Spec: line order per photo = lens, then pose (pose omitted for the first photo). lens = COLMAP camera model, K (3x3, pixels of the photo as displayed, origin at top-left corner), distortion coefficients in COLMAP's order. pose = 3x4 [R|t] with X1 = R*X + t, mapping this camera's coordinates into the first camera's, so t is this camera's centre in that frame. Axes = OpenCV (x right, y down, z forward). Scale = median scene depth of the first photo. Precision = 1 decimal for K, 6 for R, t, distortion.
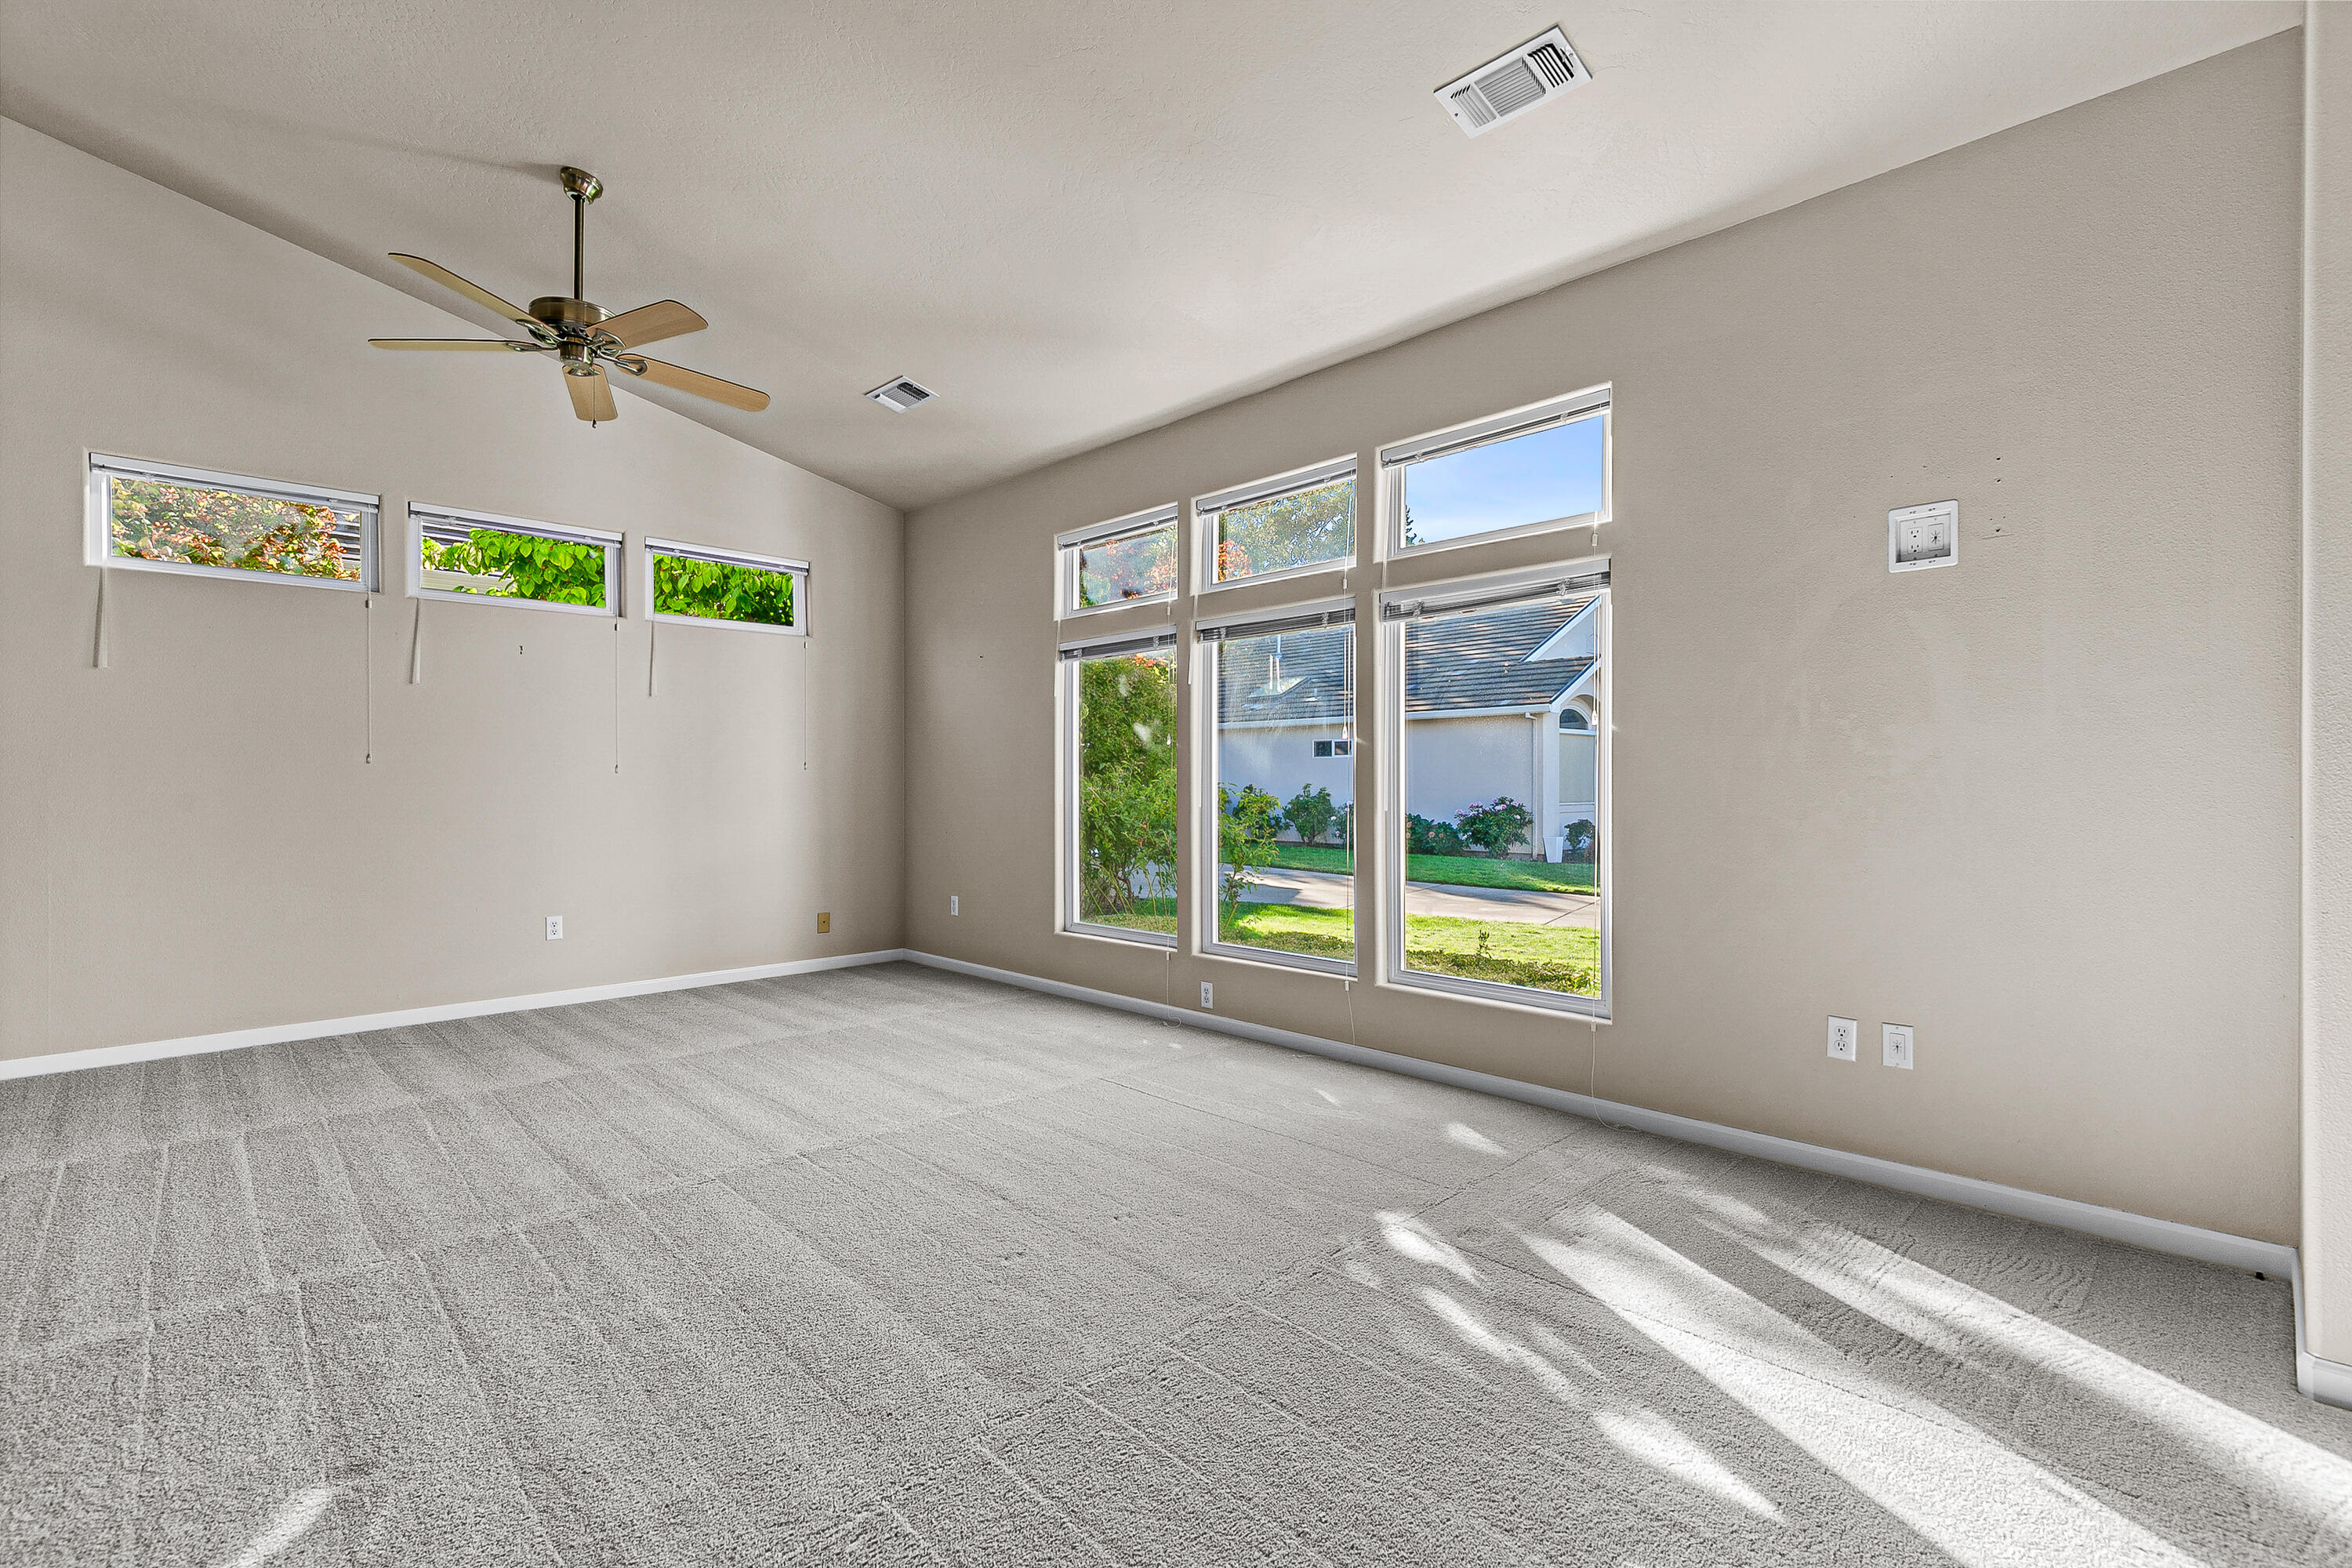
lens RADIAL K [[1049.7, 0, 1193.5], [0, 1049.7, 759.6], [0, 0, 1]] dist [0.009503, -0.000284]
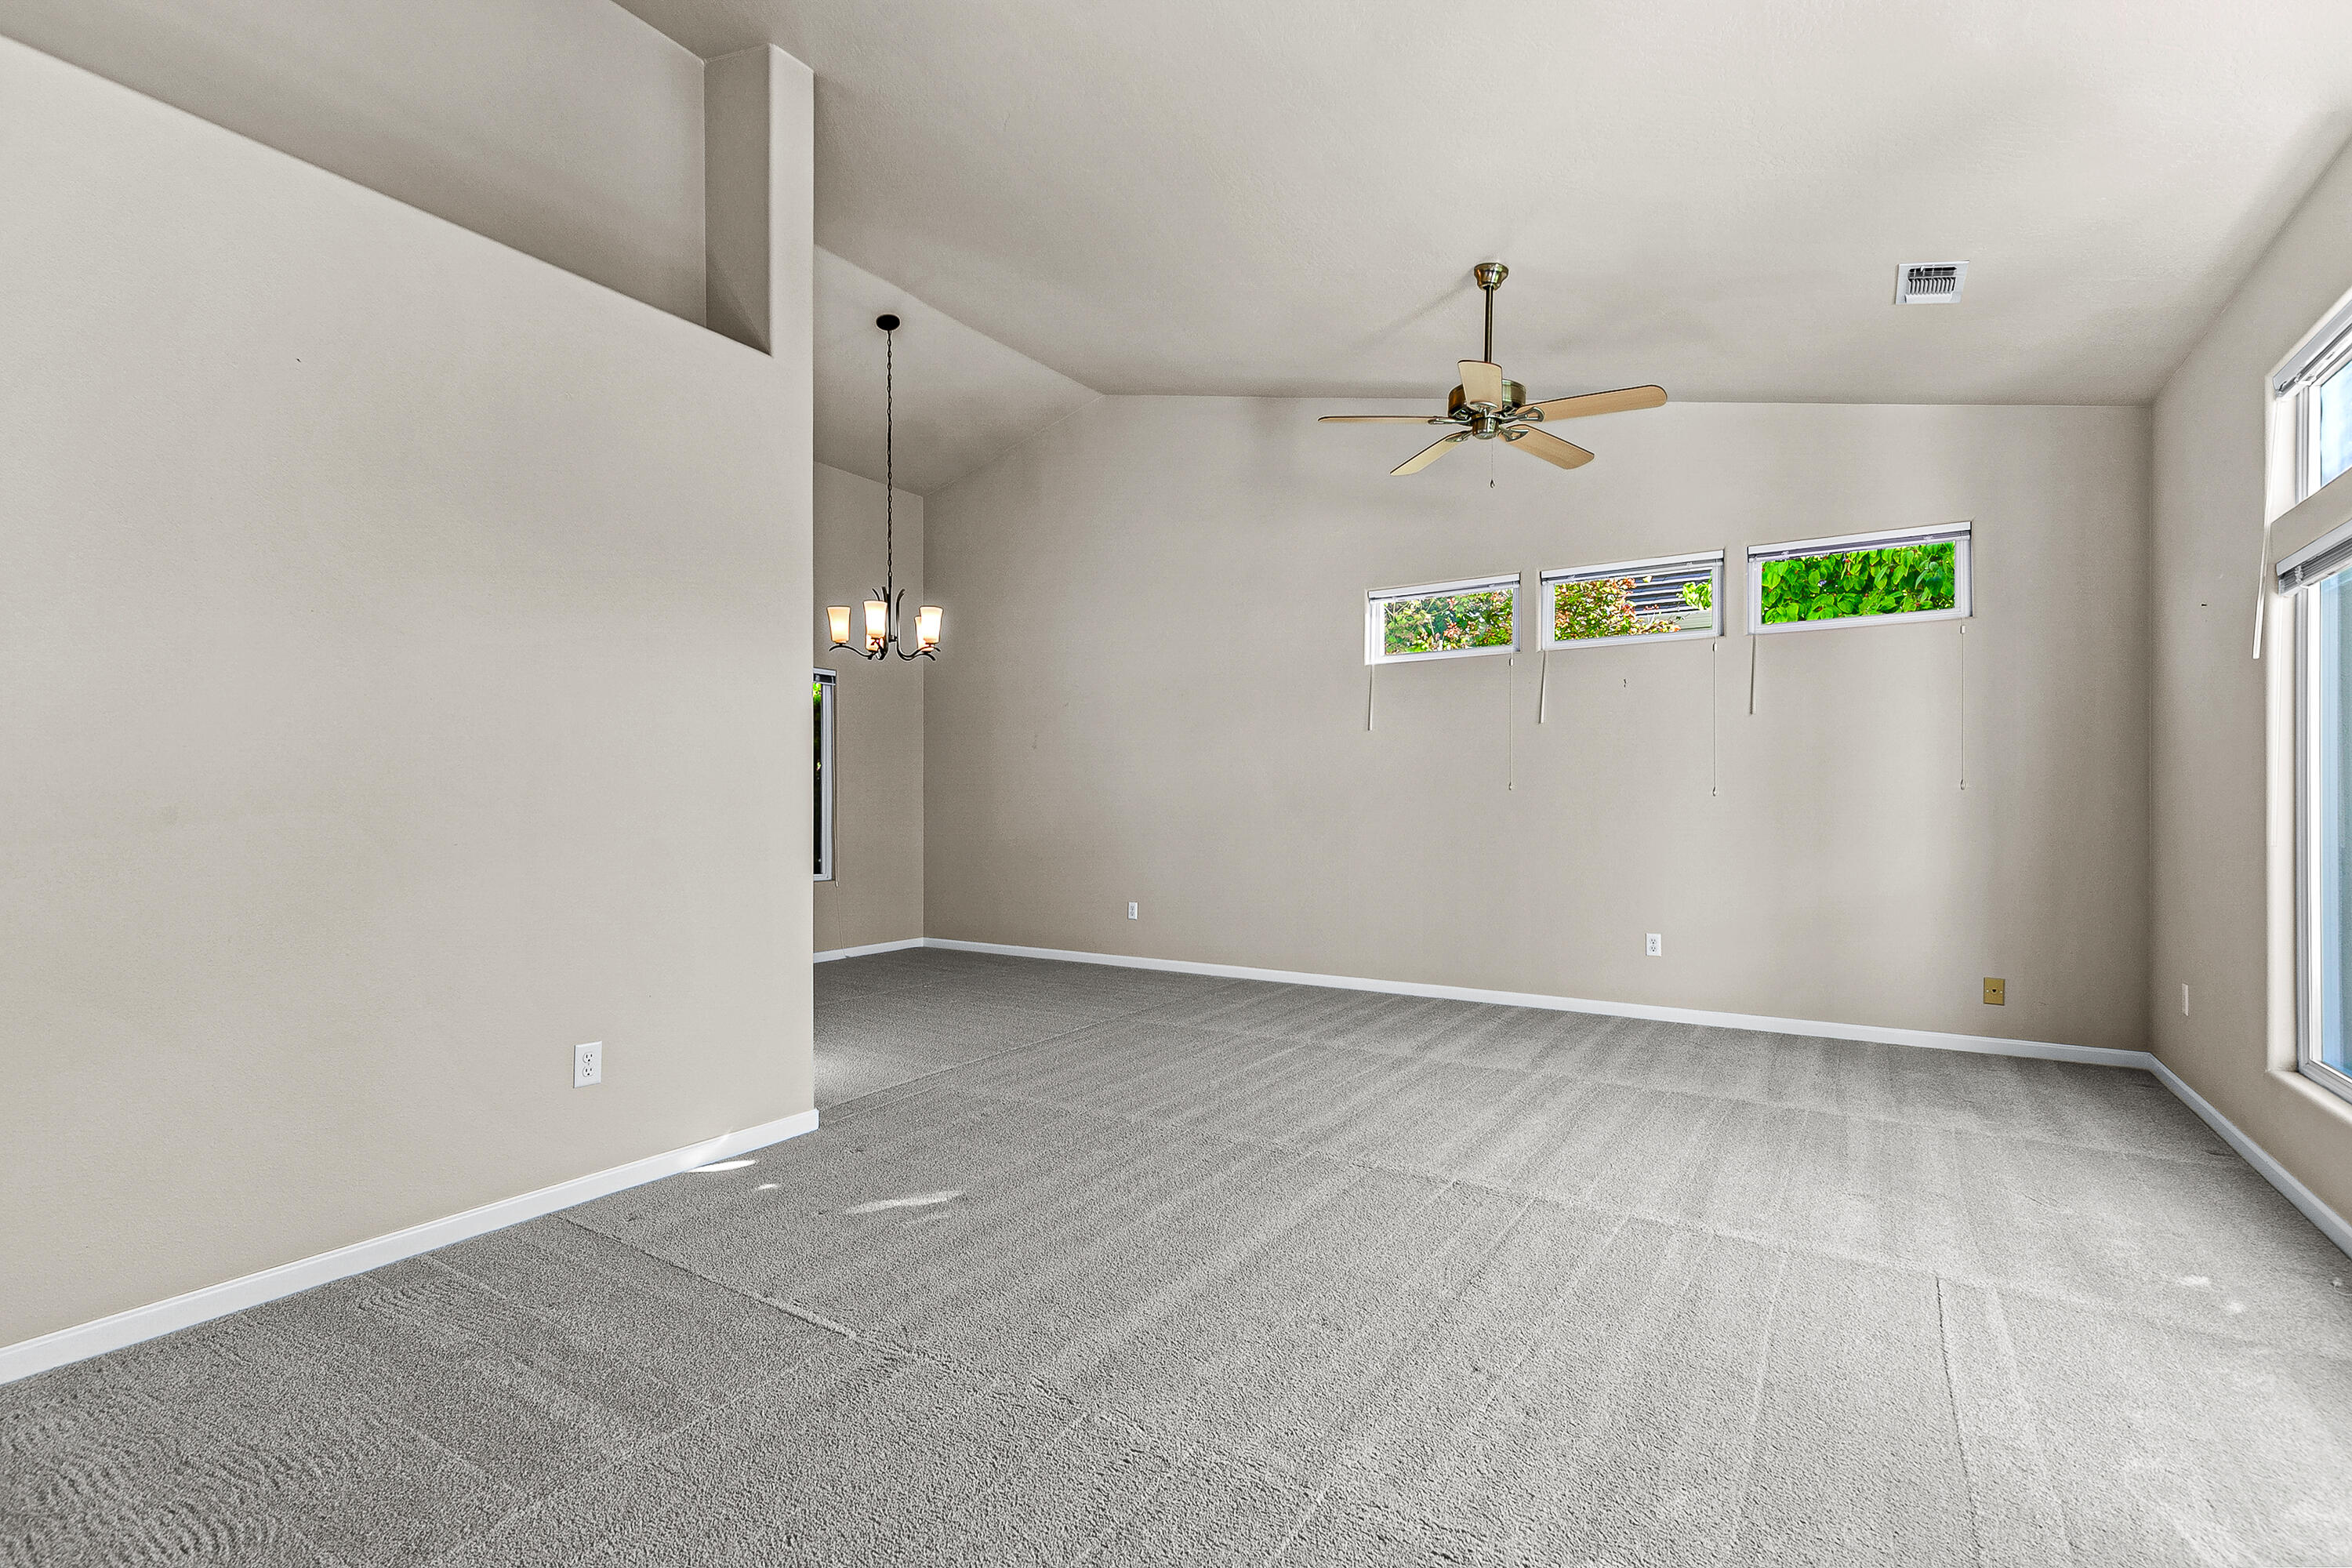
lens RADIAL K [[1068.8, 0, 1179.2], [0, 1068.8, 793.0], [0, 0, 1]] dist [0.008478, -0.001126]
pose [[0.220586, -0.009289, -0.975323, 0.360870], [0.021315, 0.999762, -0.004701, 0.004675], [0.975135, -0.019752, 0.220731, 0.342585]]
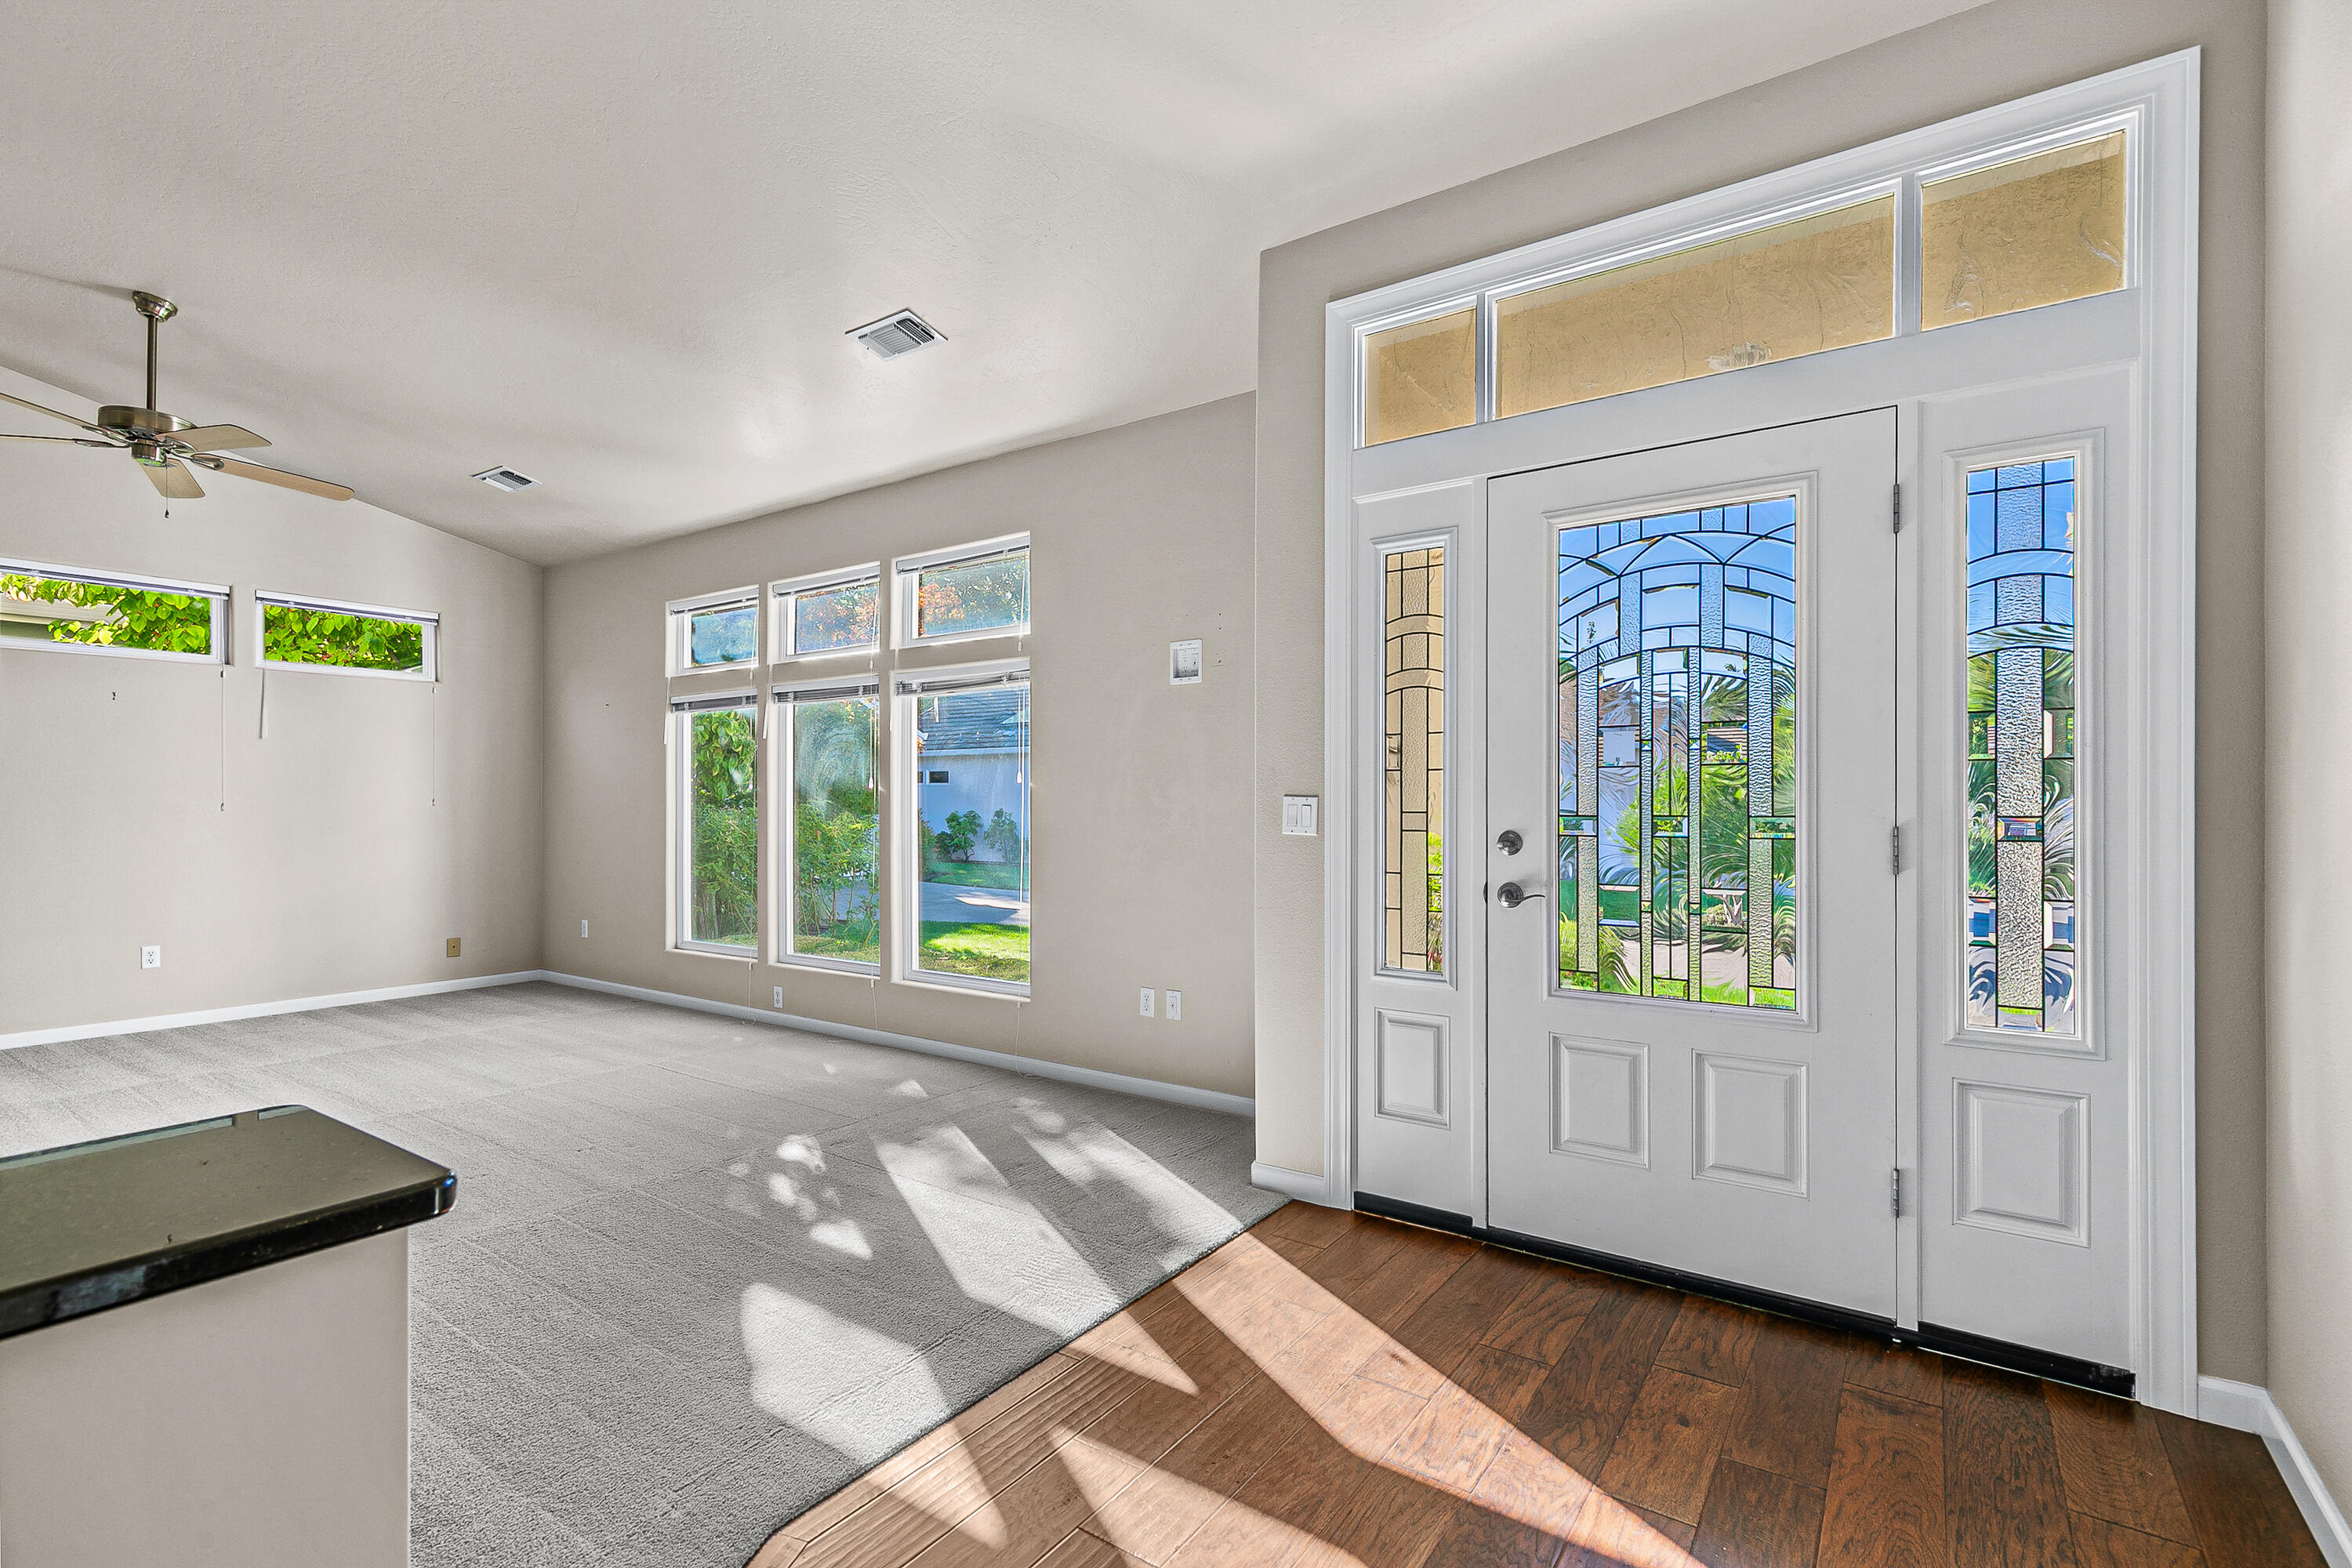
lens RADIAL K [[1053.2, 0, 1185.3], [0, 1053.2, 780.4], [0, 0, 1]] dist [0.007493, -0.000085]
pose [[0.982761, 0.004353, 0.184829, 0.244224], [-0.004452, 0.999990, 0.000119, -0.026069], [-0.184827, -0.000940, 0.982771, -0.271052]]
